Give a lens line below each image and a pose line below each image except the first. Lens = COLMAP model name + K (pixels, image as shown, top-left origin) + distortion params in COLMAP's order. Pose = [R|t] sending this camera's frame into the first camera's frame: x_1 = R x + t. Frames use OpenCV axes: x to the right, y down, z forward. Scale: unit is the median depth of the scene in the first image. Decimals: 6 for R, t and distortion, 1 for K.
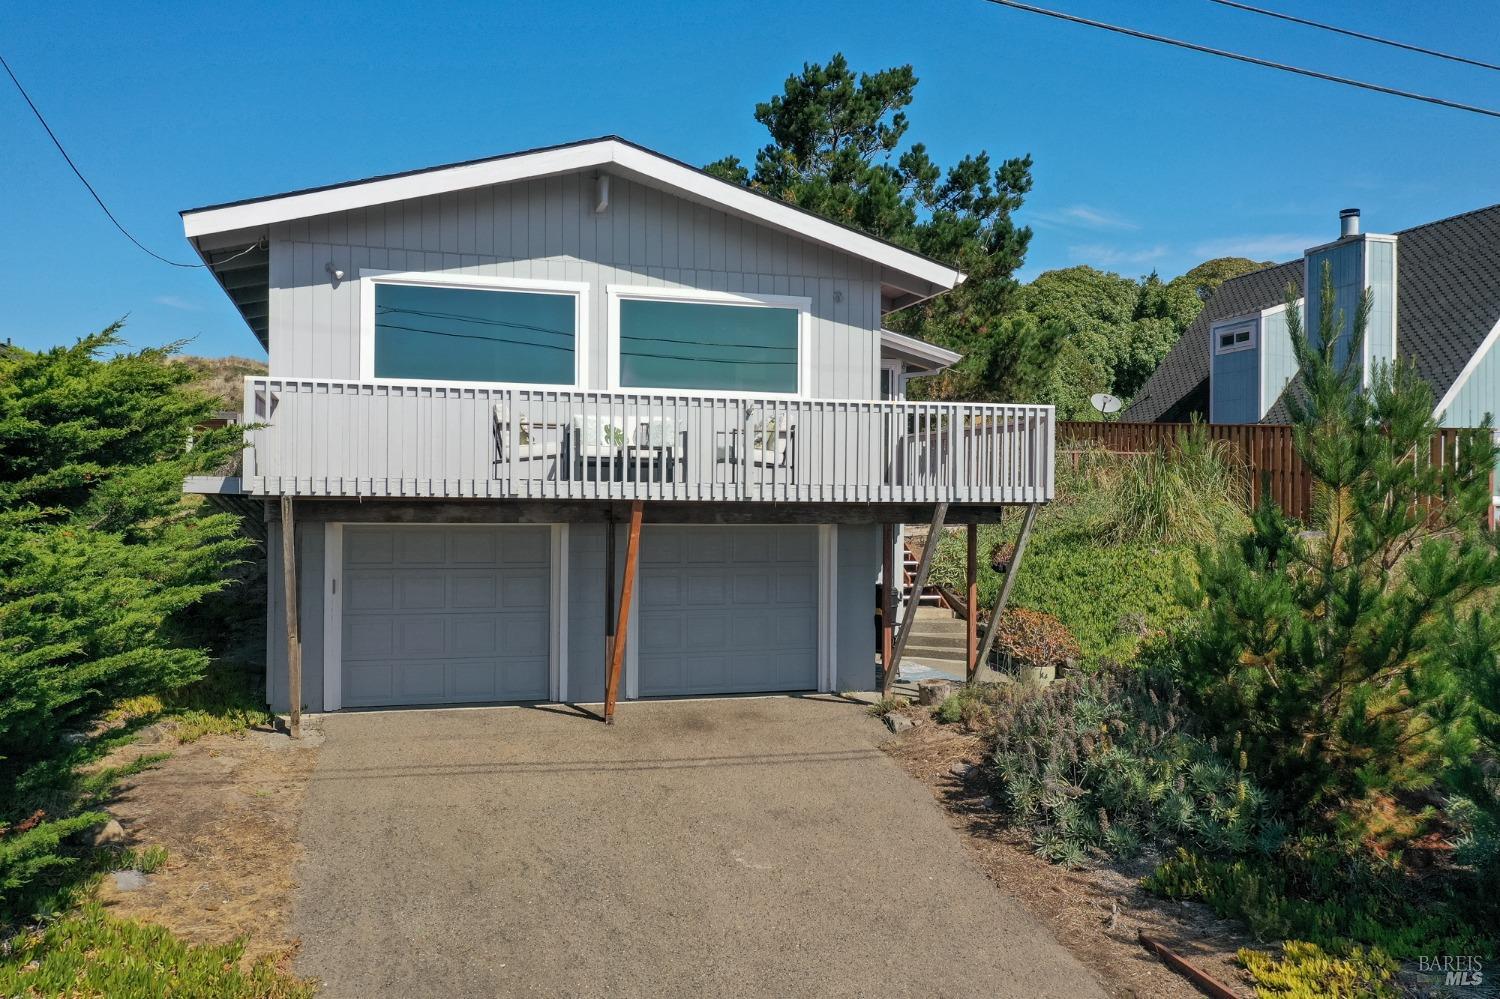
lens RADIAL K [[1192.9, 0, 750.0], [0, 1192.9, 499.5], [0, 0, 1]] dist [0.009994, 0.000403]
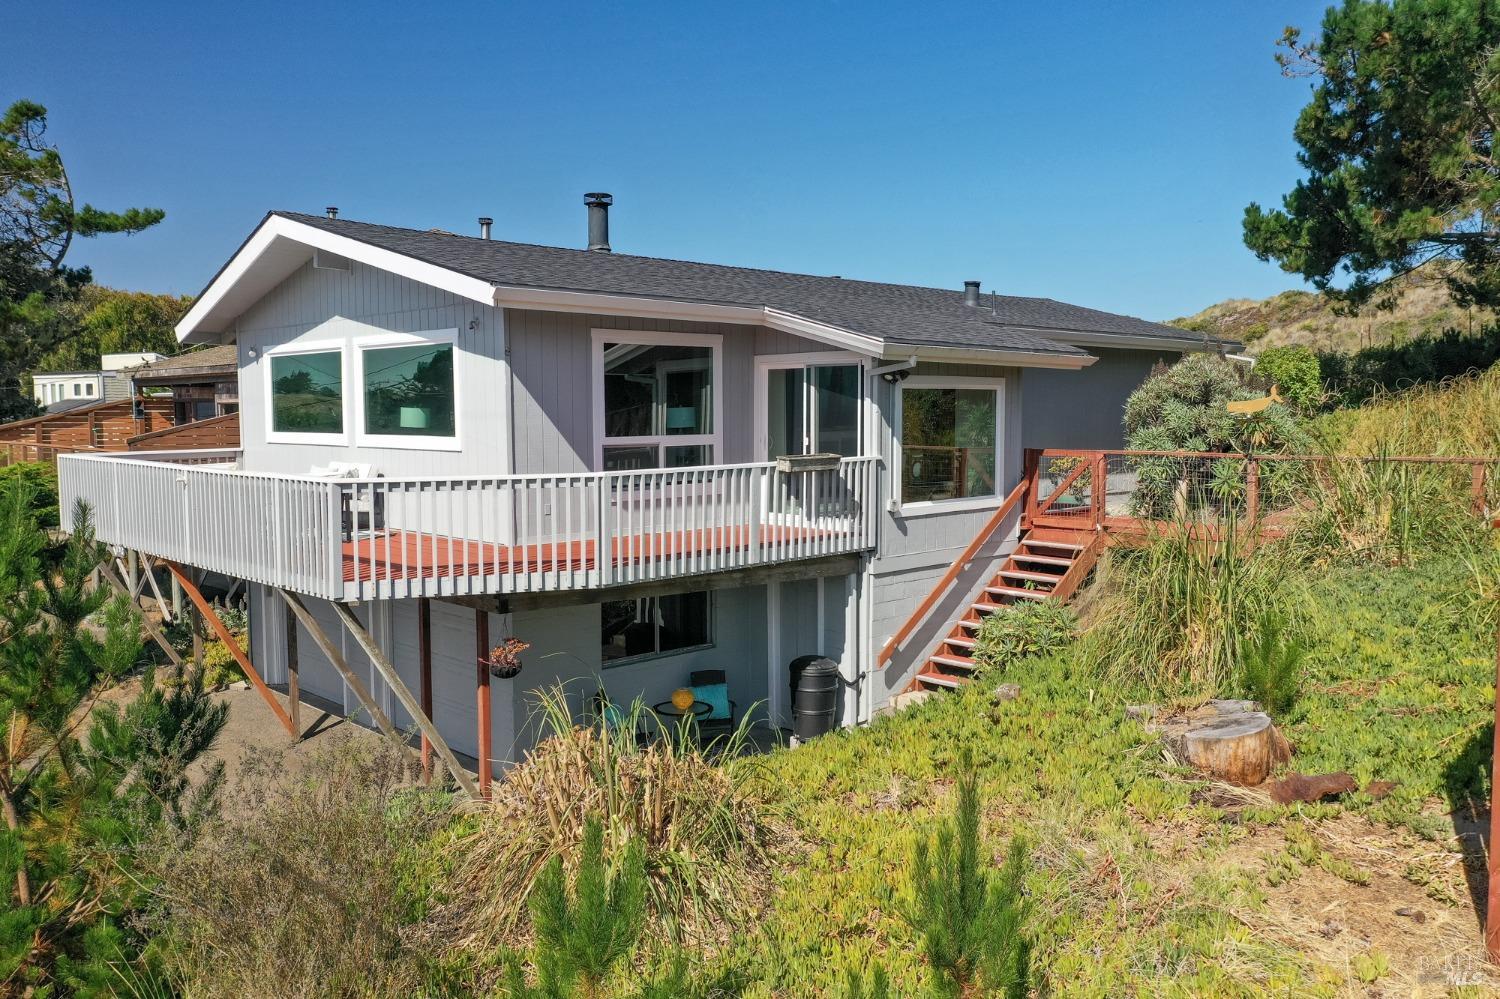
lens RADIAL K [[1192.9, 0, 750.0], [0, 1192.9, 499.5], [0, 0, 1]] dist [0.009994, 0.000403]
pose [[0.455903, 0.057036, -0.888200, 0.980355], [0.015343, 0.997293, 0.071917, -0.108509], [0.889897, -0.046415, 0.453794, 0.821504]]
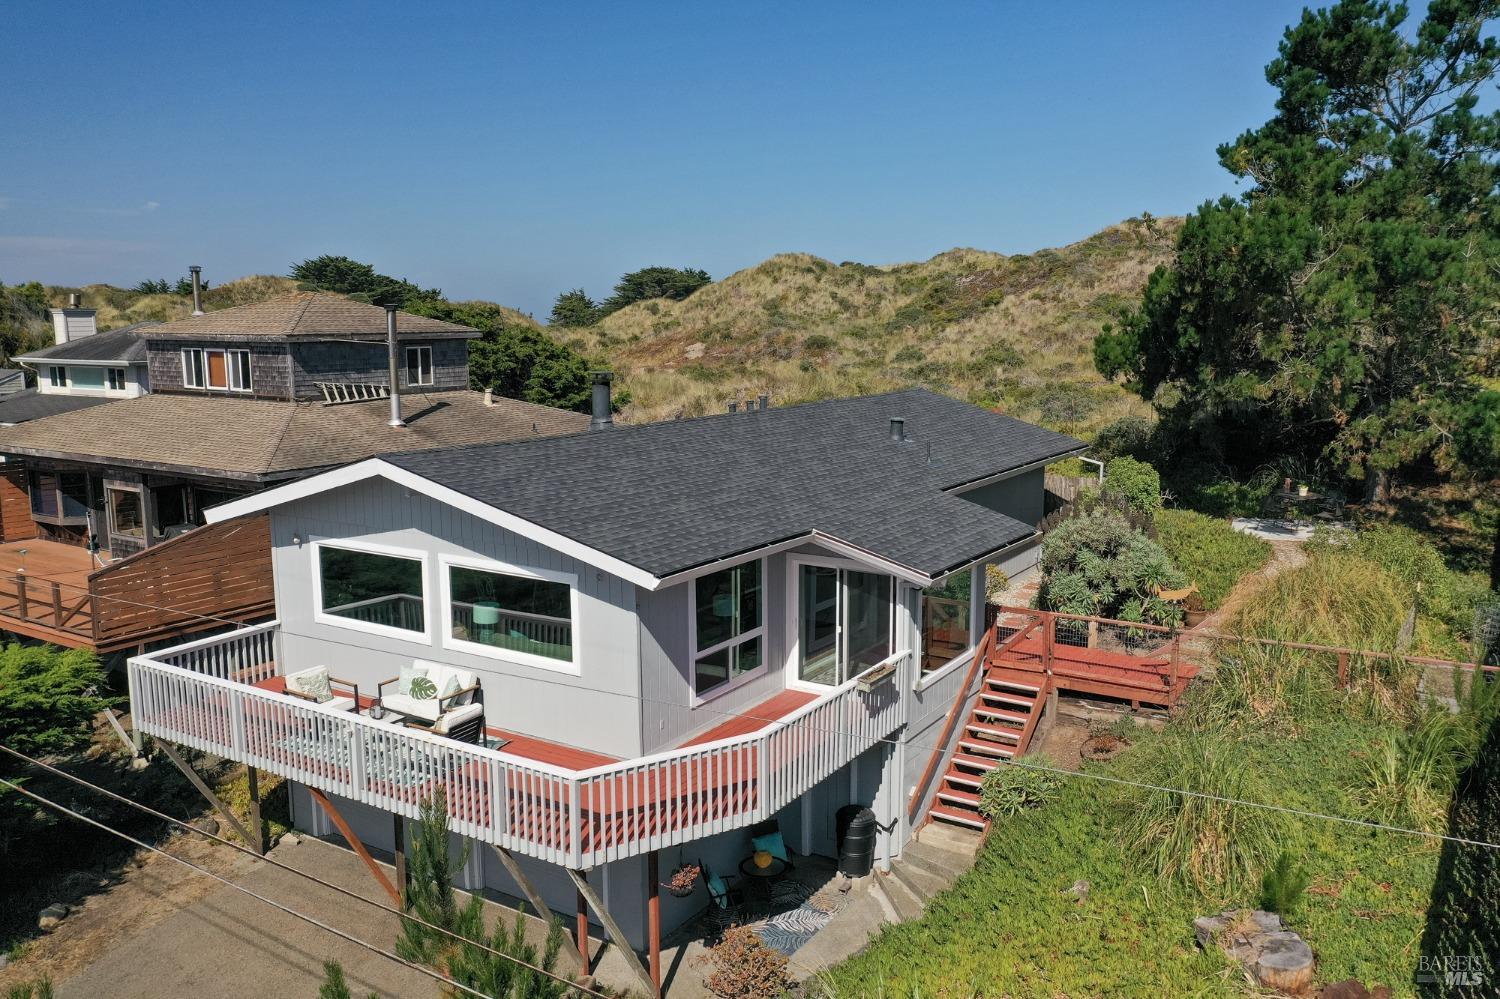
lens RADIAL K [[1192.9, 0, 750.0], [0, 1192.9, 499.5], [0, 0, 1]] dist [0.009994, 0.000403]
pose [[0.650242, 0.103676, -0.752620, 0.953732], [0.017480, 0.988341, 0.151249, -0.403303], [0.759526, -0.111504, 0.640848, 0.482711]]
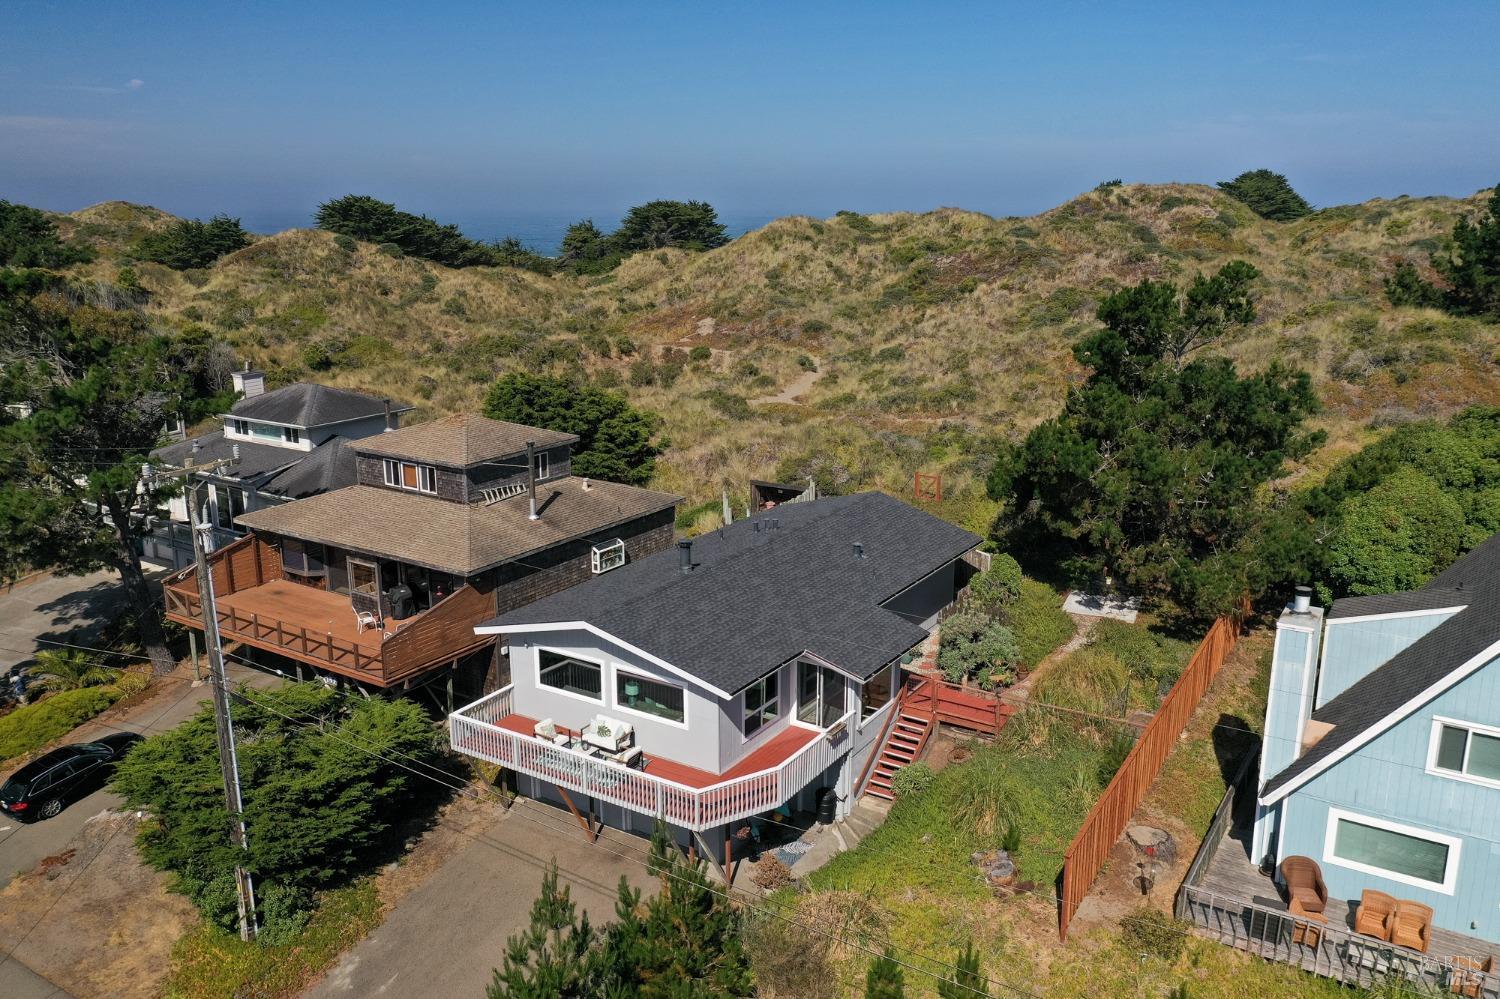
lens RADIAL K [[1192.9, 0, 750.0], [0, 1192.9, 499.5], [0, 0, 1]] dist [0.009994, 0.000403]
pose [[0.651670, 0.174268, -0.738211, 1.663348], [0.013670, 0.970392, 0.241147, -1.018144], [0.758379, -0.167240, 0.629994, -0.174717]]
